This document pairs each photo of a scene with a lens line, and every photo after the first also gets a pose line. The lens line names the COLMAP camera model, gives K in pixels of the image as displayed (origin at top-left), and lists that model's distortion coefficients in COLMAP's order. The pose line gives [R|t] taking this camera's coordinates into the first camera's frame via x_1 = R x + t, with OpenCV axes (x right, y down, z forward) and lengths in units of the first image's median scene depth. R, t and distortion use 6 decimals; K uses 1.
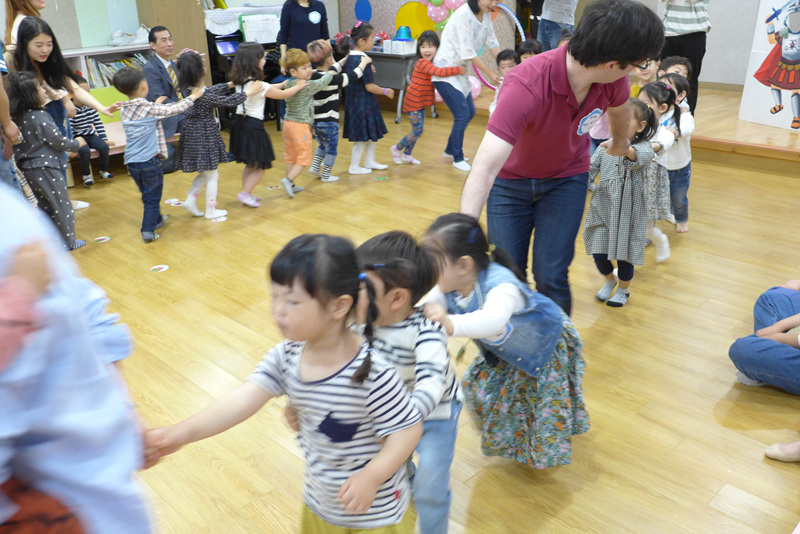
lens RADIAL K [[737.5, 0, 394.0], [0, 737.5, 266.7], [0, 0, 1]] dist [-0.017084, 0.021115]
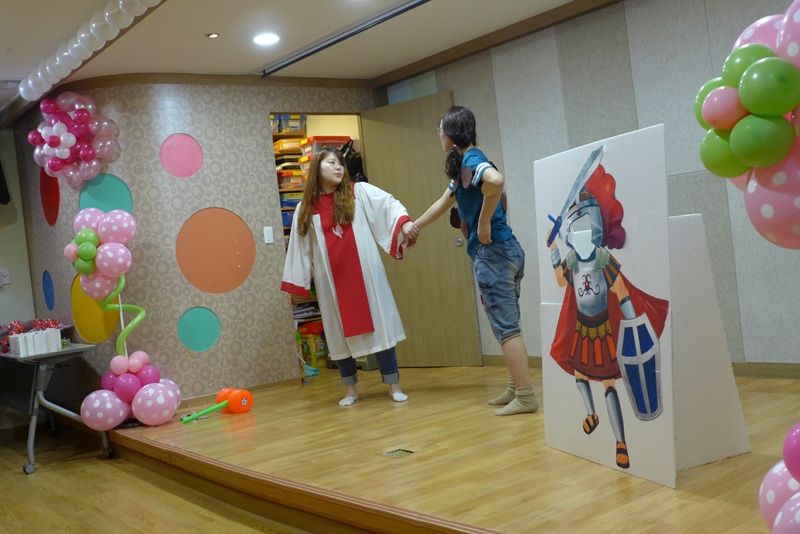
lens RADIAL K [[890.0, 0, 400.0], [0, 890.0, 267.0], [0, 0, 1]] dist [-0.074076, 0.014949]
pose [[0.989860, -0.087923, -0.111565, 0.480352], [0.043544, 0.935417, -0.350853, -0.120988], [0.135208, 0.342438, 0.929761, 0.457681]]
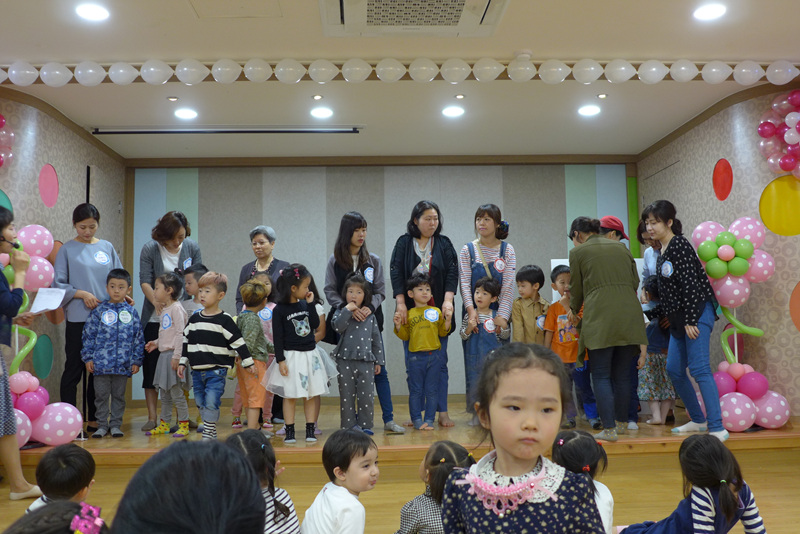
lens RADIAL K [[743.2, 0, 400.0], [0, 743.2, 267.0], [0, 0, 1]] dist [-0.099148, -0.010802]
pose [[0.652825, 0.074280, 0.753858, -0.191489], [0.281083, 0.900379, -0.332128, -0.122585], [-0.703429, 0.428718, 0.566911, 0.584261]]
